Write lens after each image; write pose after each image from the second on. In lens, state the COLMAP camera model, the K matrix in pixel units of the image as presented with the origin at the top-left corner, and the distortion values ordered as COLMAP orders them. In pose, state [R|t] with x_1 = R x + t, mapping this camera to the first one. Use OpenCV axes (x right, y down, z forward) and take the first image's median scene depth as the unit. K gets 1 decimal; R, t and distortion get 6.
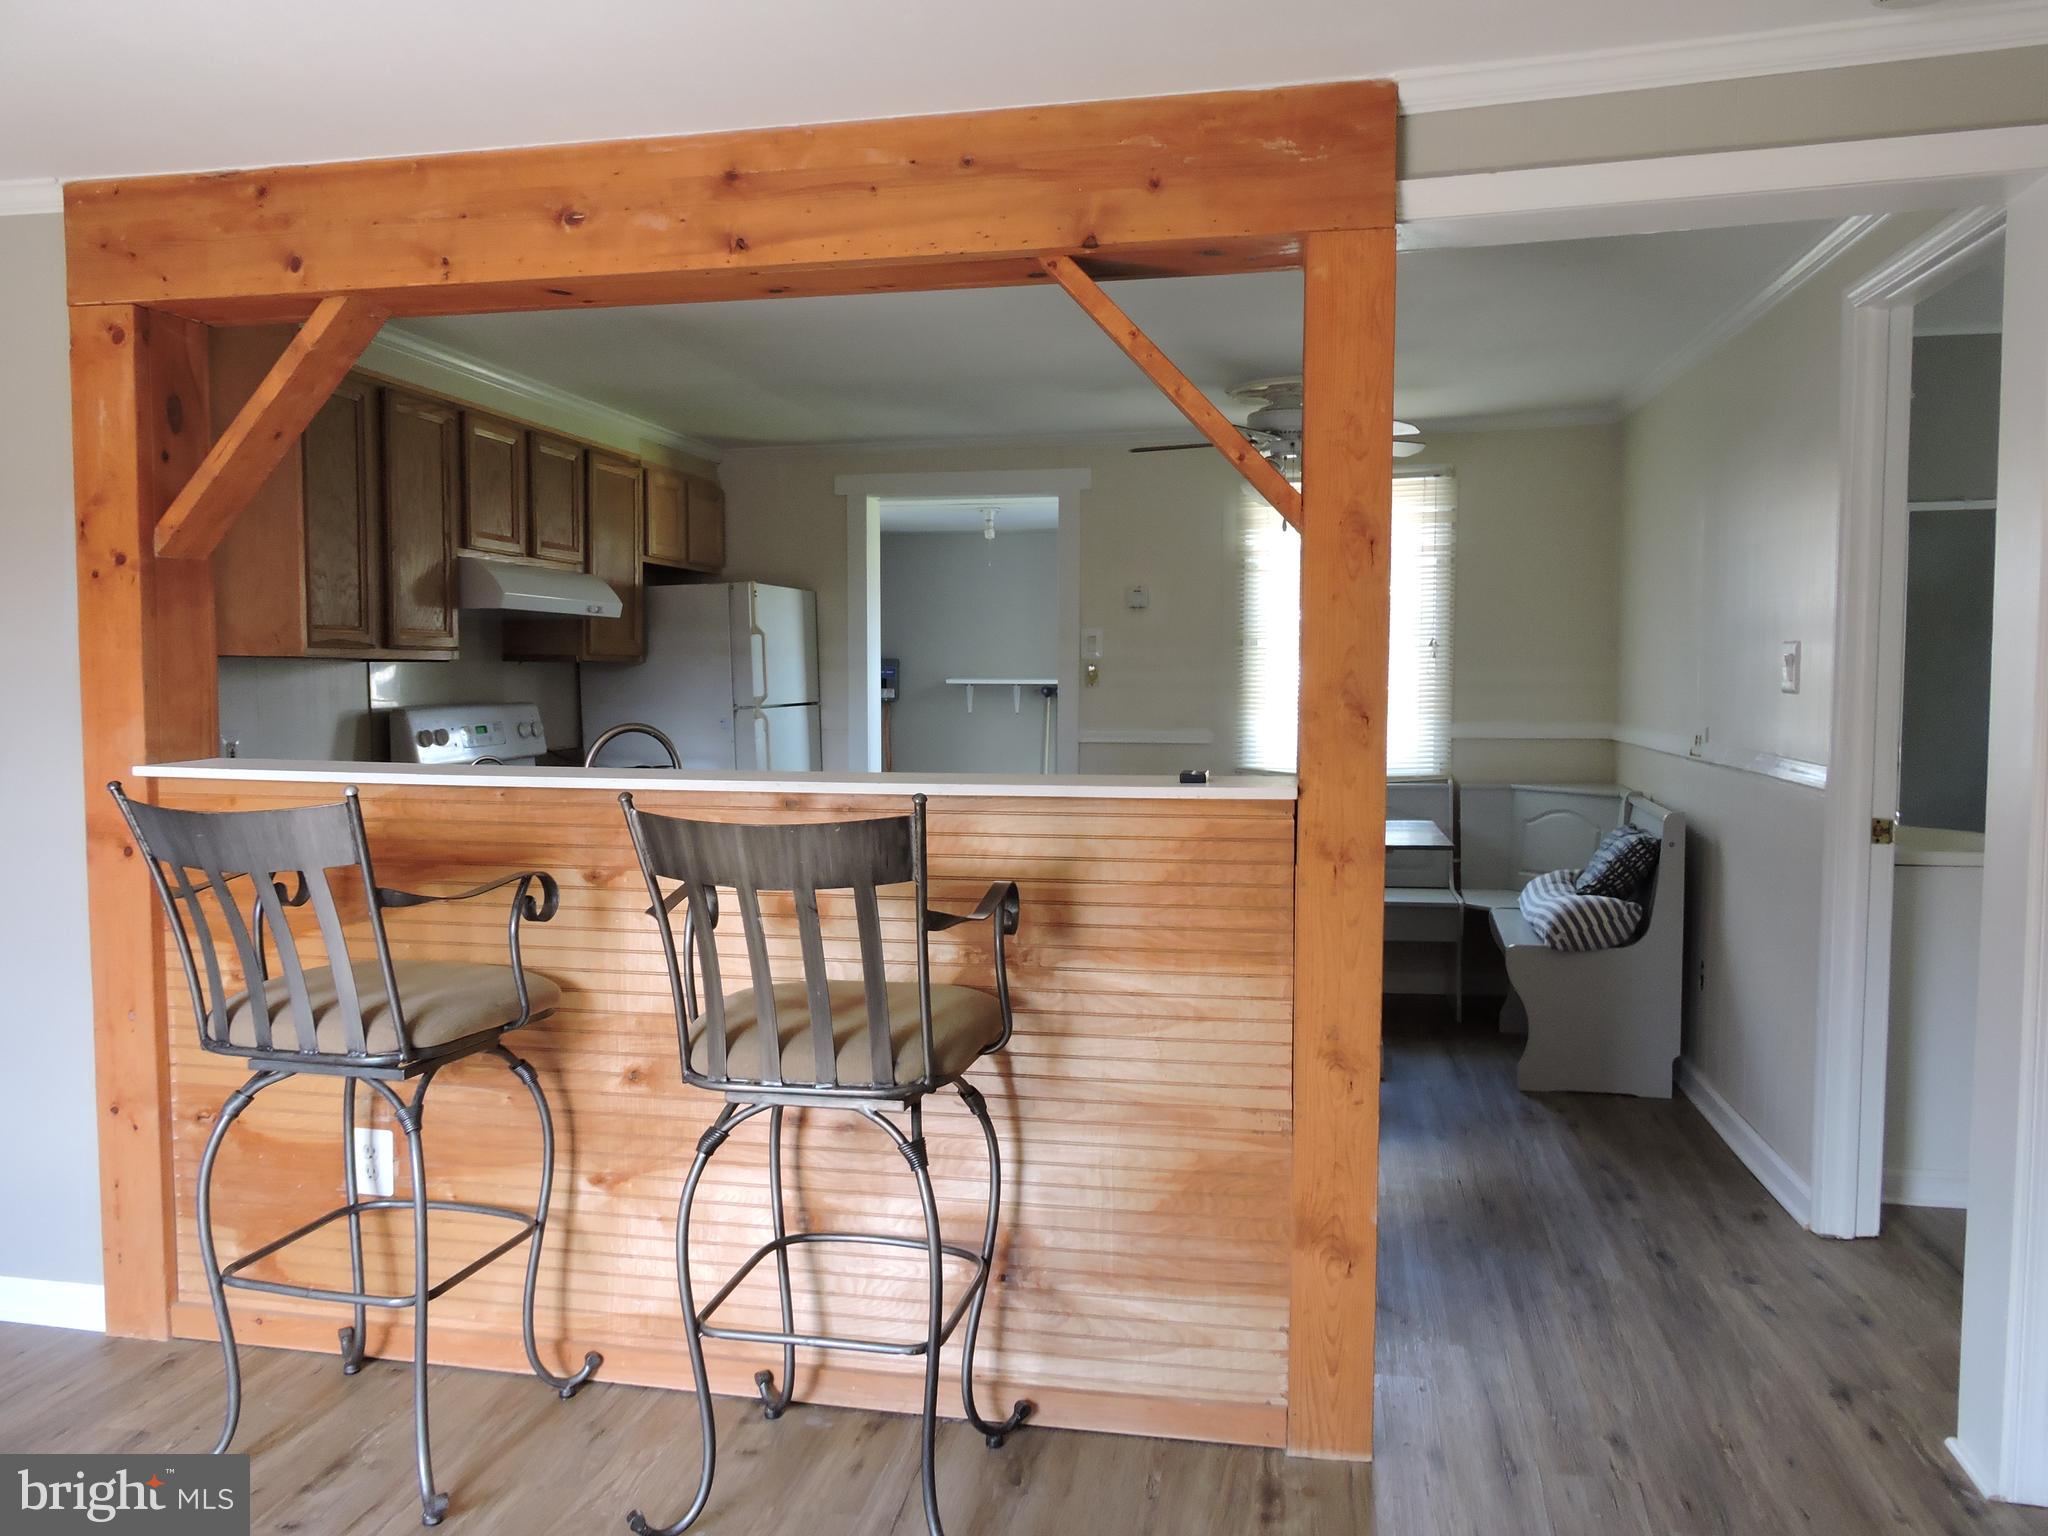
lens RADIAL K [[1447.8, 0, 1024.0], [0, 1447.8, 768.0], [0, 0, 1]] dist [-0.000352, -0.002455]
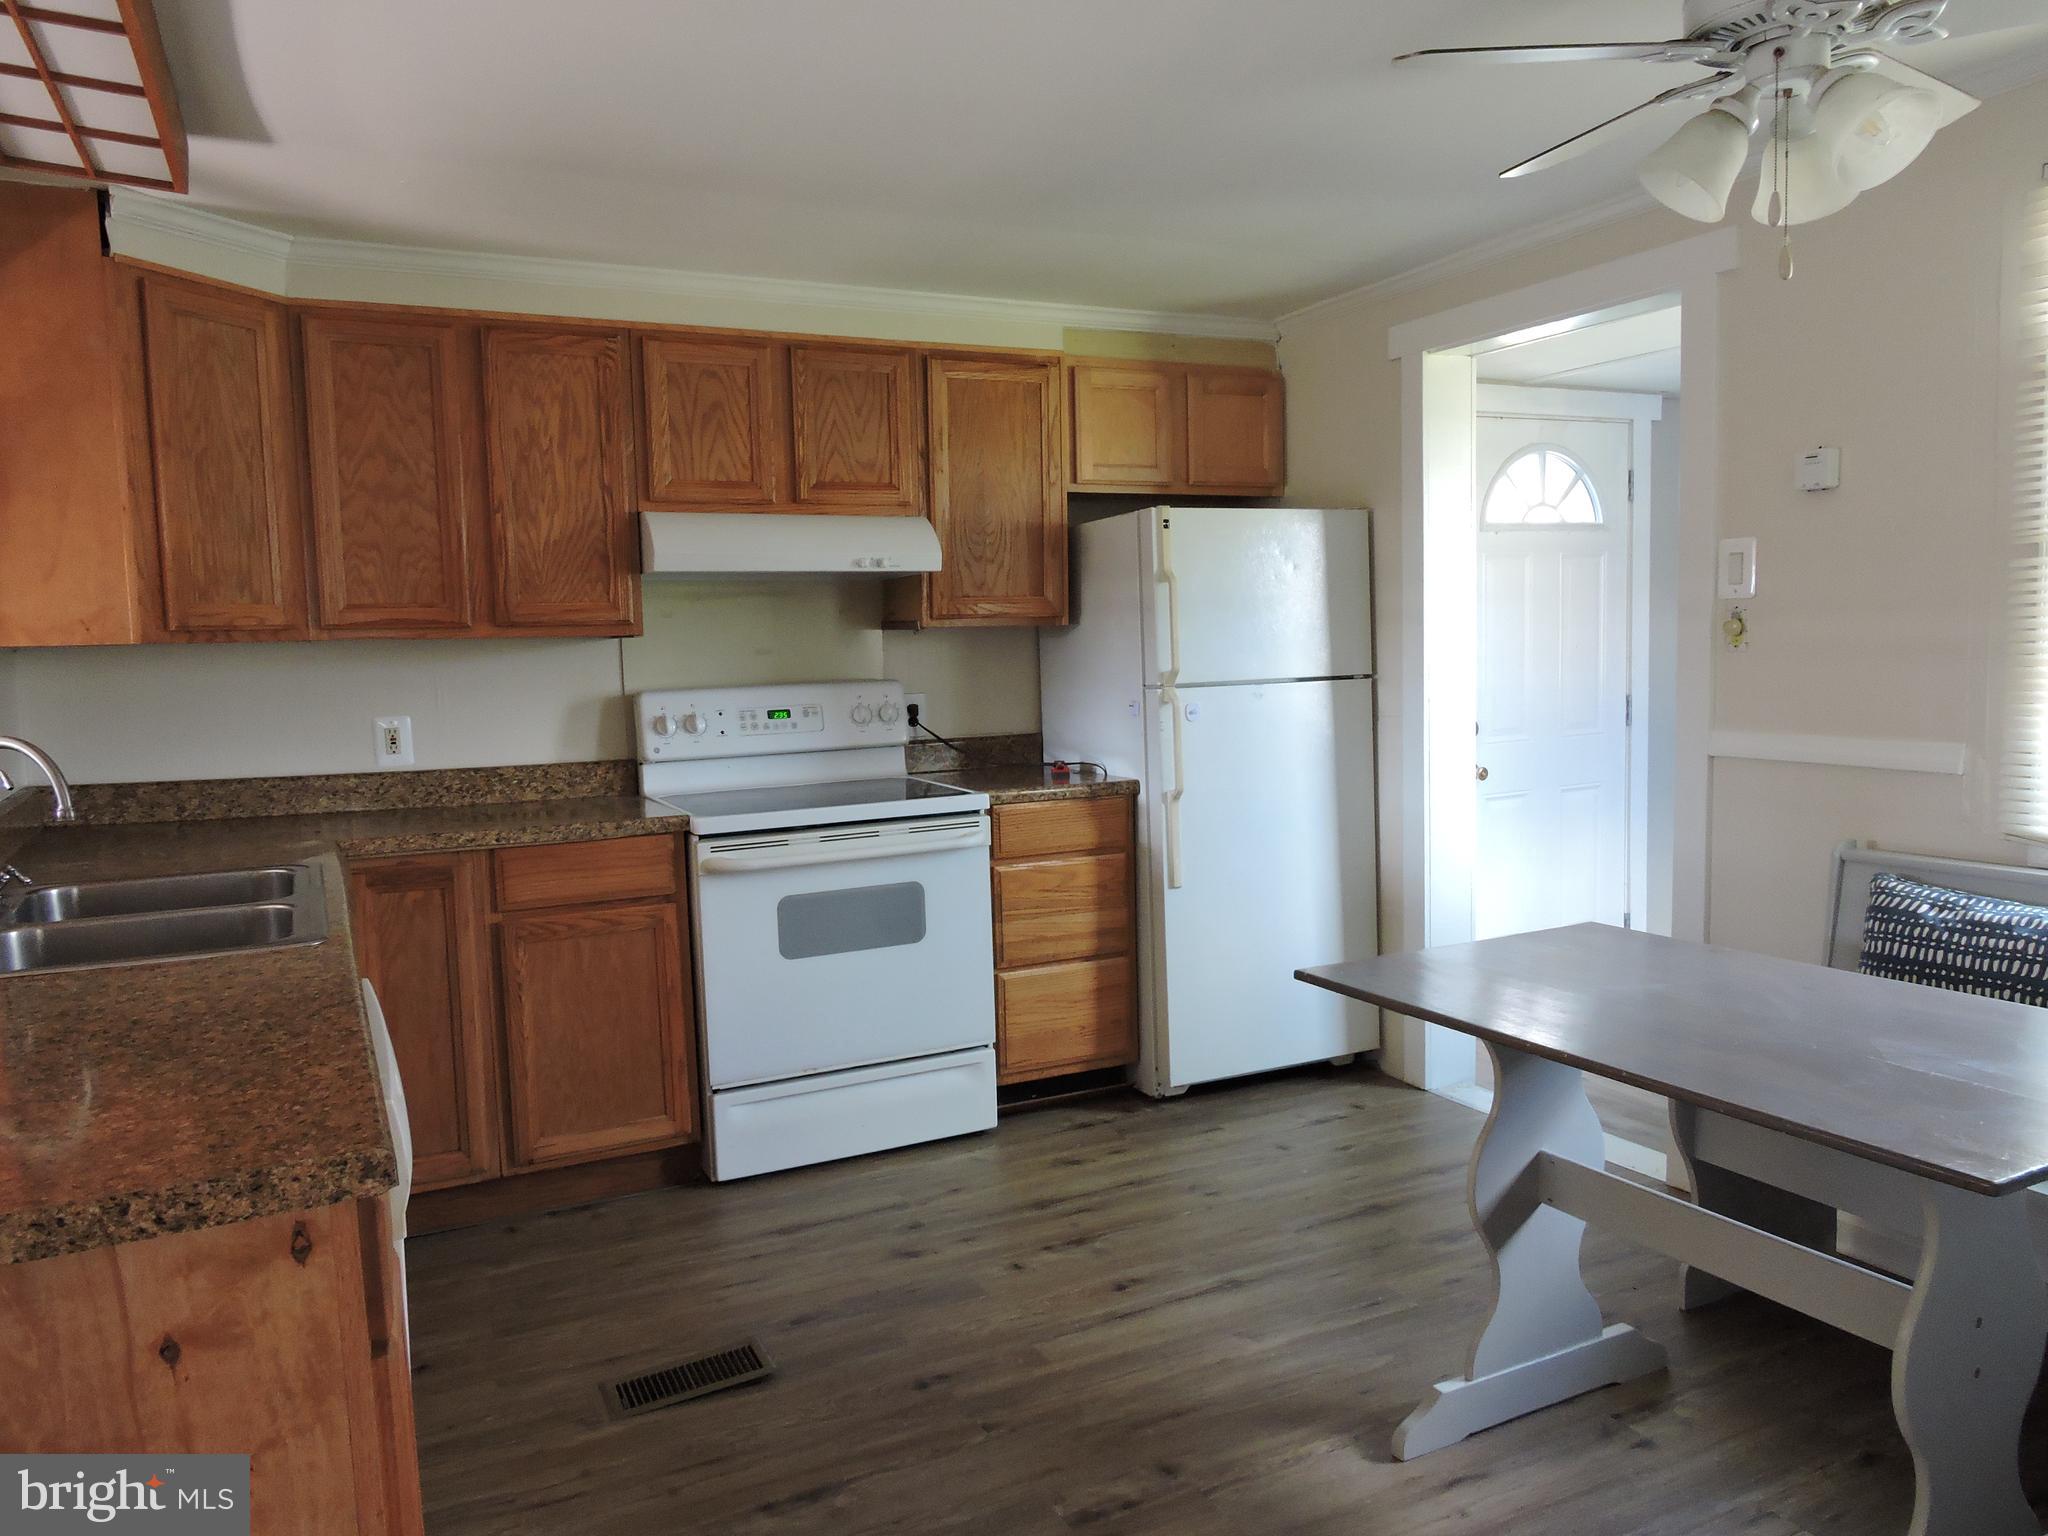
lens RADIAL K [[1430.4, 0, 1024.0], [0, 1430.4, 768.0], [0, 0, 1]] dist [-0.003861, -0.002448]
pose [[0.605013, 0.057301, -0.794151, 0.636497], [-0.028631, 0.998328, 0.050220, -0.070202], [0.795700, -0.007646, 0.605642, 1.041560]]
